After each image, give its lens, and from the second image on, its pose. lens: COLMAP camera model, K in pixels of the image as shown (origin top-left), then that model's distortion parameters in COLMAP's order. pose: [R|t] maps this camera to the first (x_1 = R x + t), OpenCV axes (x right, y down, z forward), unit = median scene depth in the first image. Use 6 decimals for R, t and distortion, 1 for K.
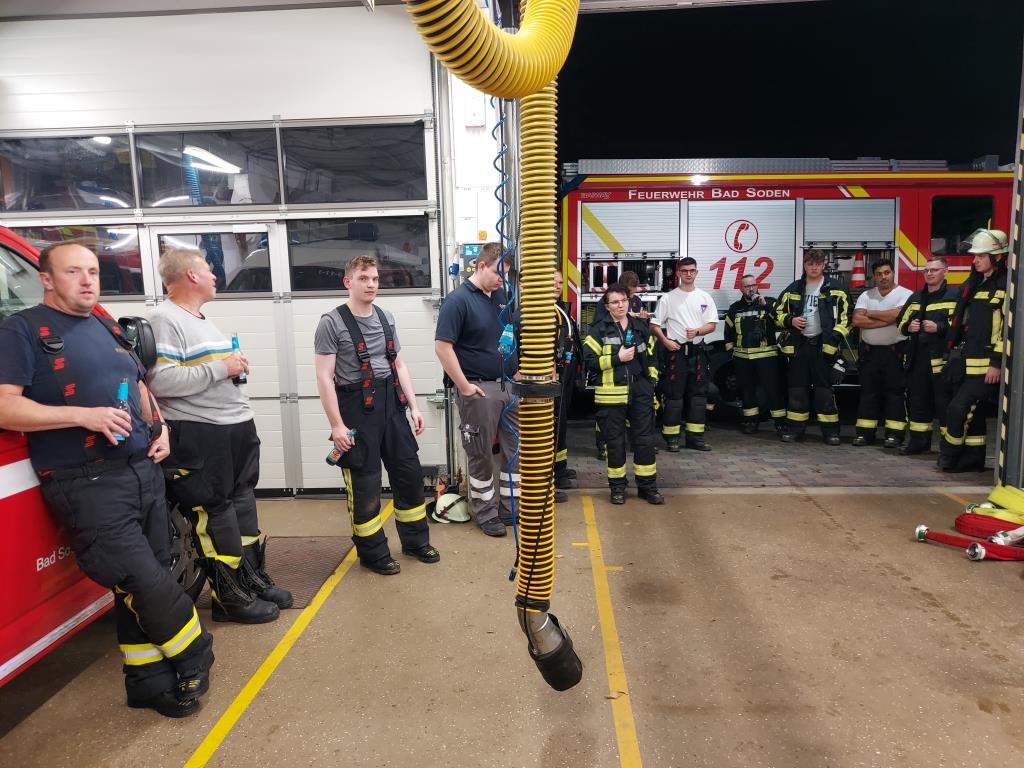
lens RADIAL K [[775.1, 0, 512.0], [0, 775.1, 384.0], [0, 0, 1]] dist [0.008237, -0.000024]
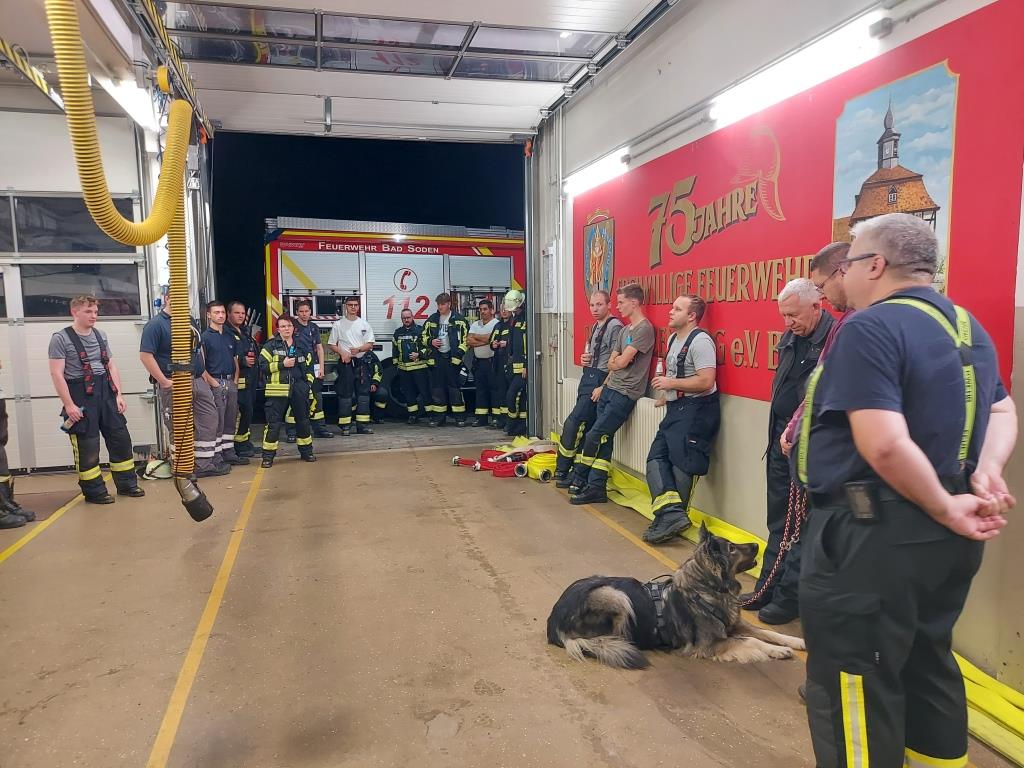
lens RADIAL K [[701.3, 0, 512.0], [0, 701.3, 384.0], [0, 0, 1]] dist [0.005843, -0.026412]
pose [[0.938654, -0.020653, 0.344240, 0.077709], [0.030169, 0.999296, -0.022310, 0.042470], [-0.343537, 0.031327, 0.938617, -0.368611]]
